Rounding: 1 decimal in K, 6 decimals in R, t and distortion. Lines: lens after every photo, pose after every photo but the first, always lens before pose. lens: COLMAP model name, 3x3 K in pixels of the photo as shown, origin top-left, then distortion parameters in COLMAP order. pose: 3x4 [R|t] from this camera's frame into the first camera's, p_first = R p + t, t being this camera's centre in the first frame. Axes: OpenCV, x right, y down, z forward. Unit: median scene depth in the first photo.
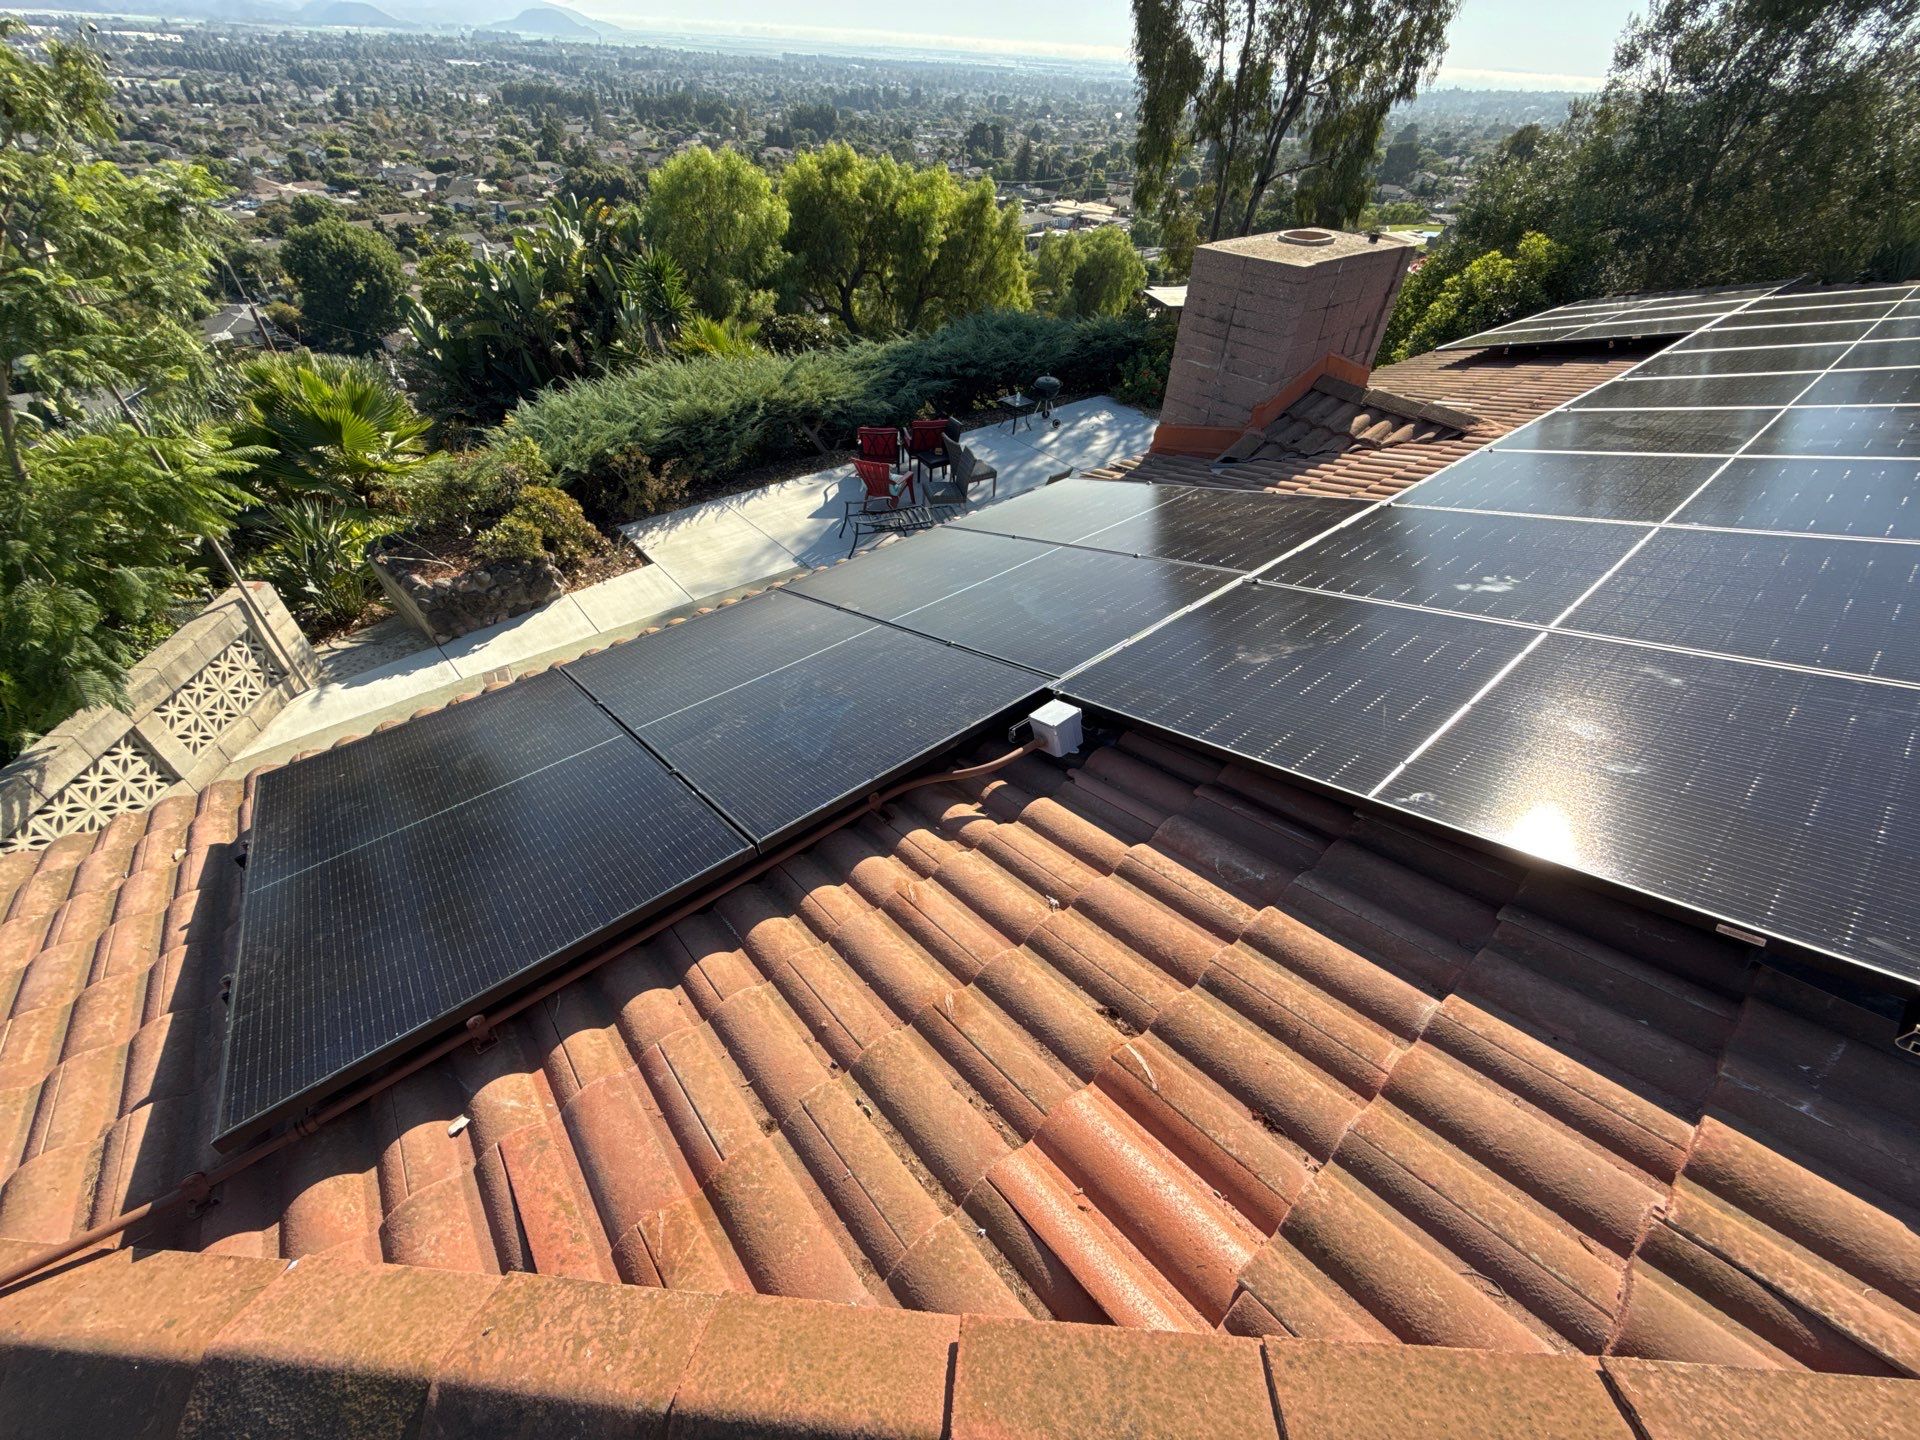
lens RADIAL K [[769.3, 0, 960.2], [0, 769.3, 716.0], [0, 0, 1]] dist [-0.002021, 0.000213]
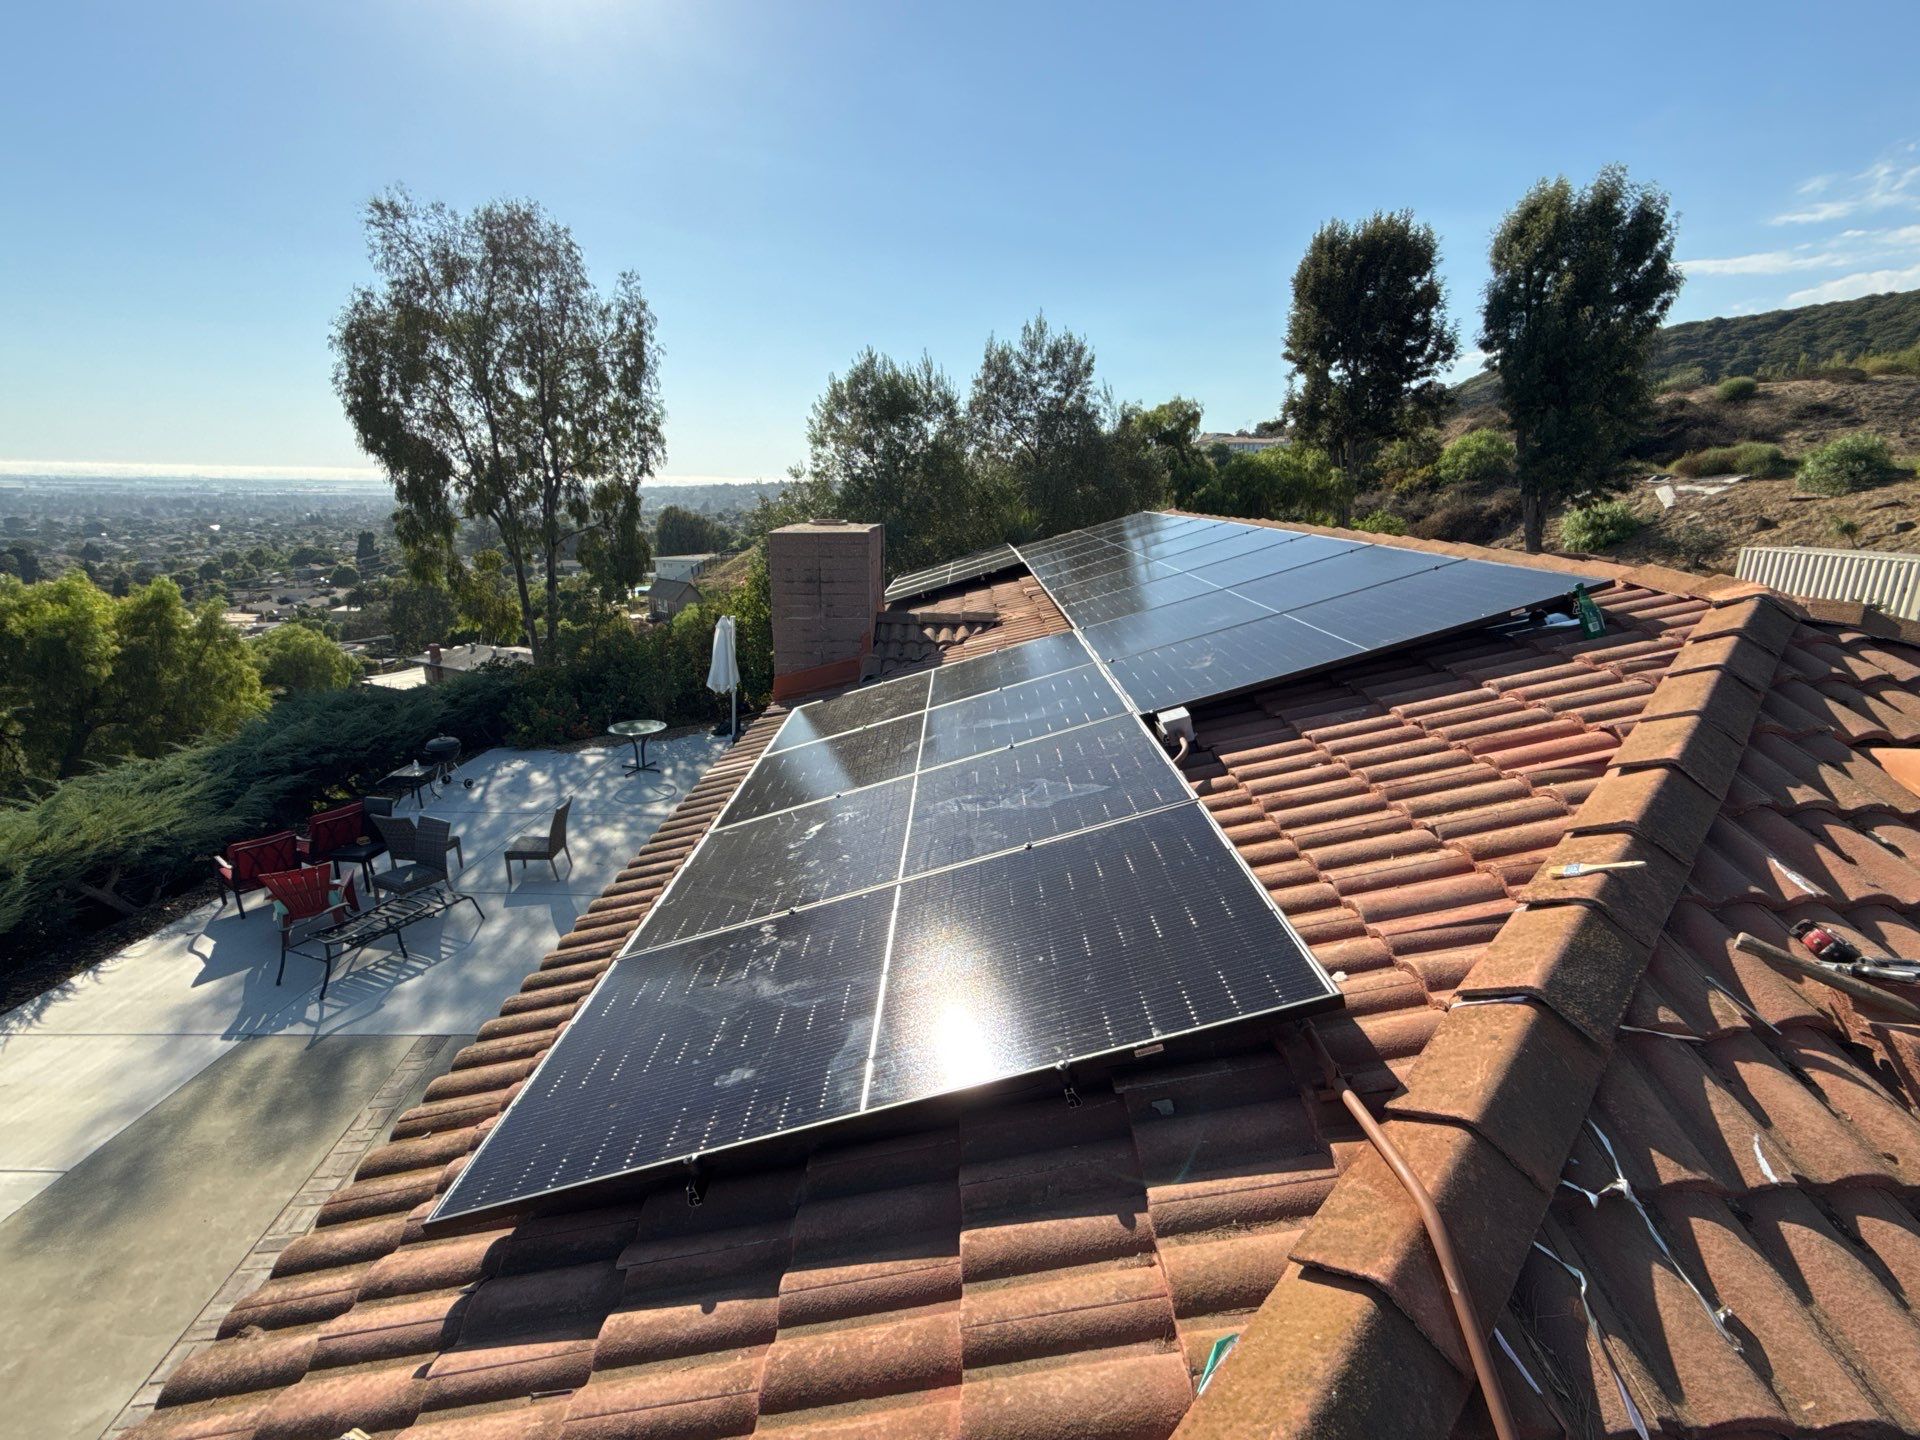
lens RADIAL K [[901.1, 0, 959.7], [0, 901.1, 688.3], [0, 0, 1]] dist [-0.010141, 0.003315]
pose [[0.656584, -0.199564, 0.727373, -0.109311], [0.505599, 0.832068, -0.228105, 0.012338], [-0.559703, 0.517529, 0.647222, 0.009102]]
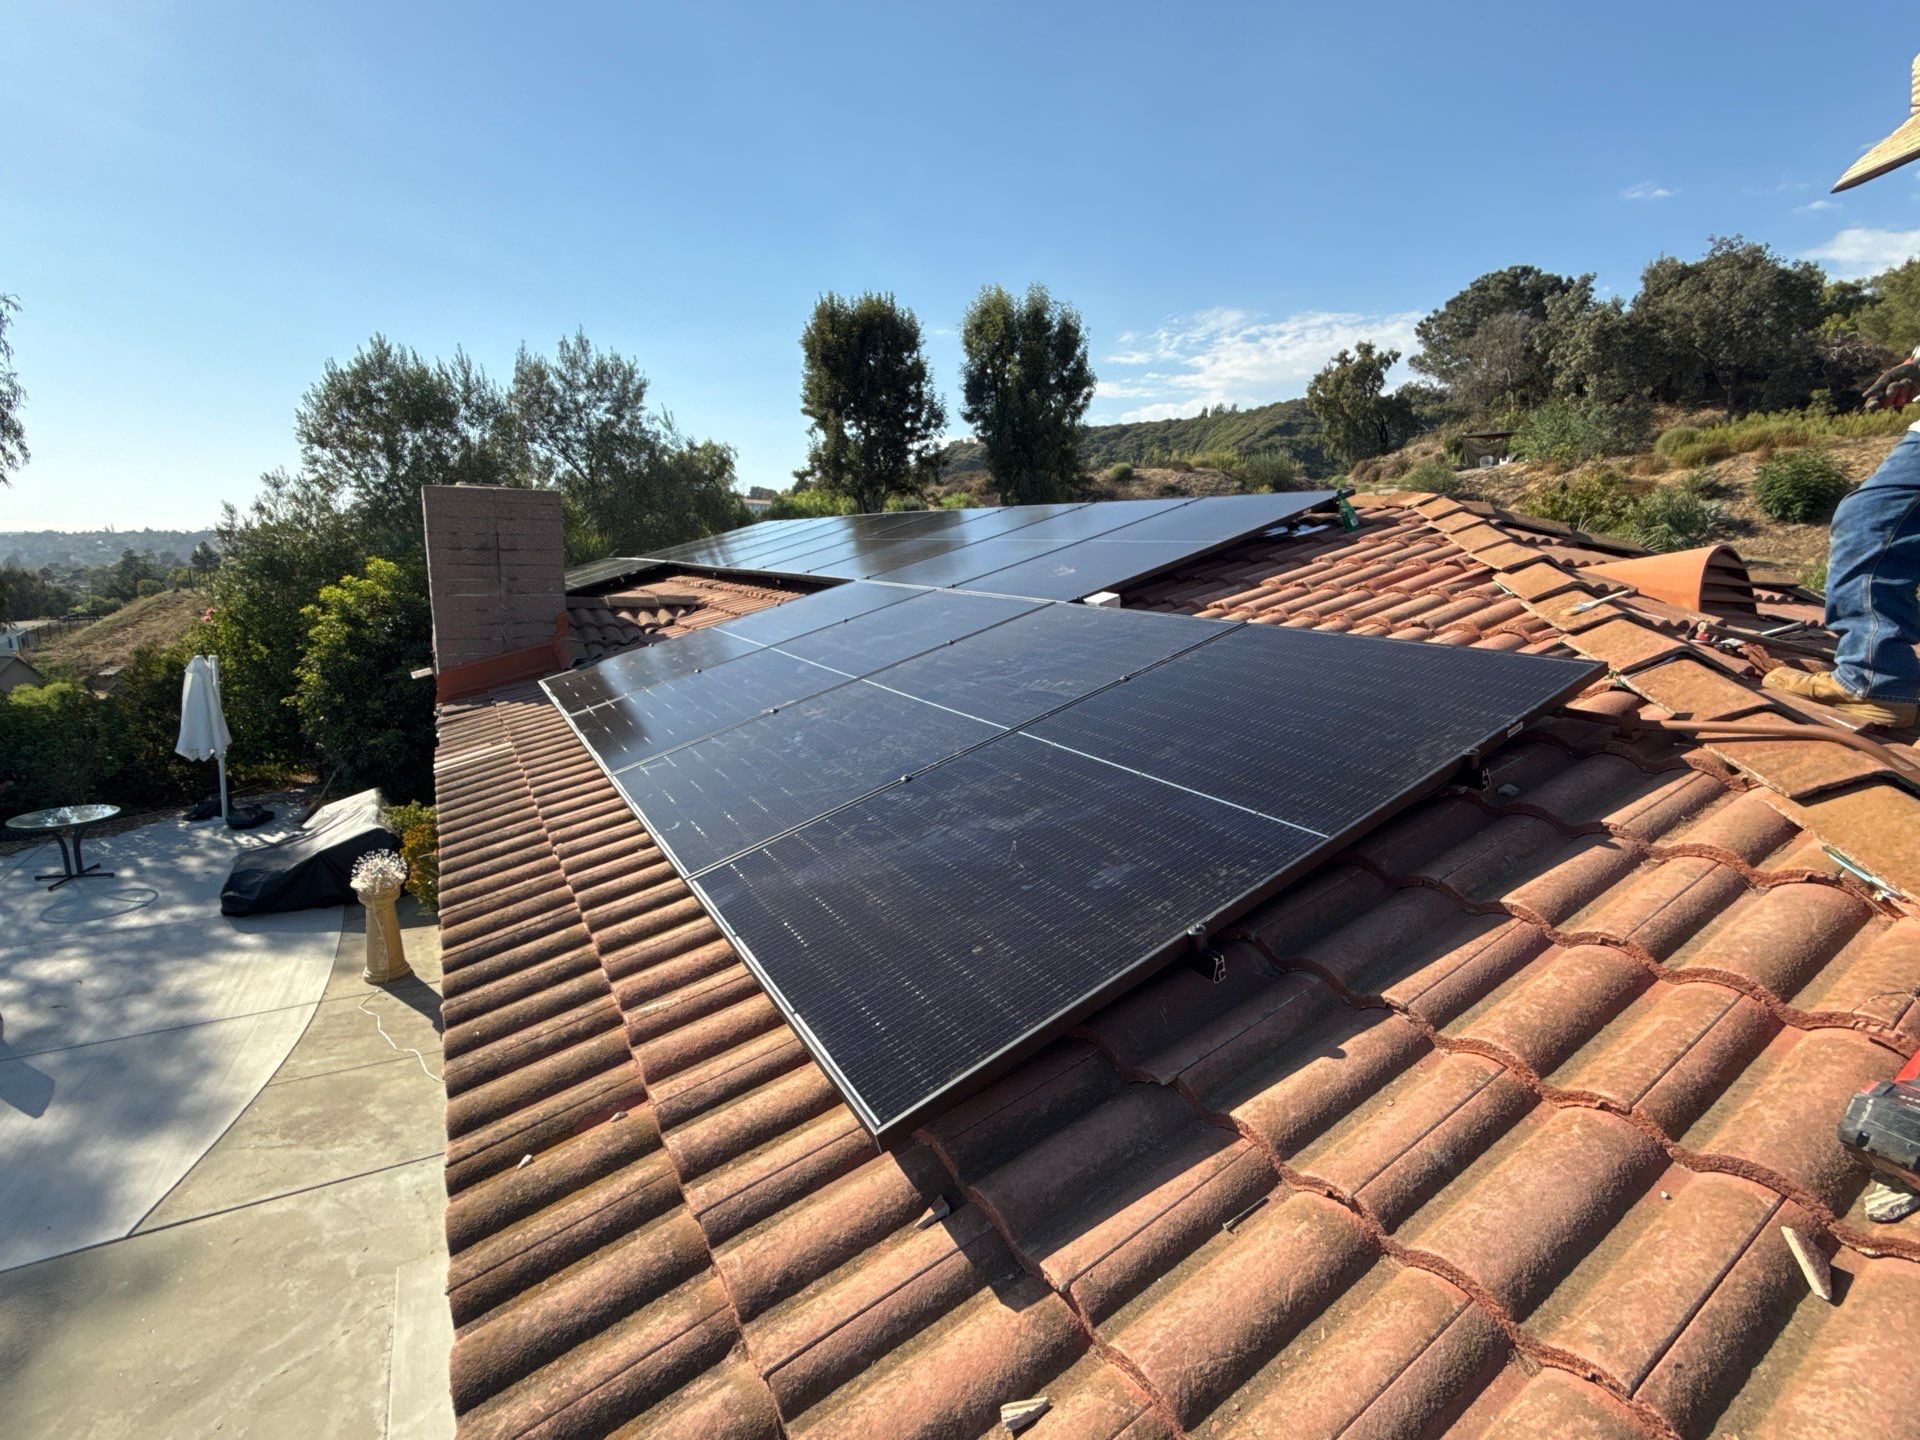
lens RADIAL K [[898.2, 0, 946.0], [0, 898.2, 712.0], [0, 0, 1]] dist [-0.002290, 0.001488]
pose [[0.164088, -0.193467, 0.967288, -0.141981], [0.631920, 0.773575, 0.047525, -0.013050], [-0.757464, 0.603450, 0.249190, 0.095098]]
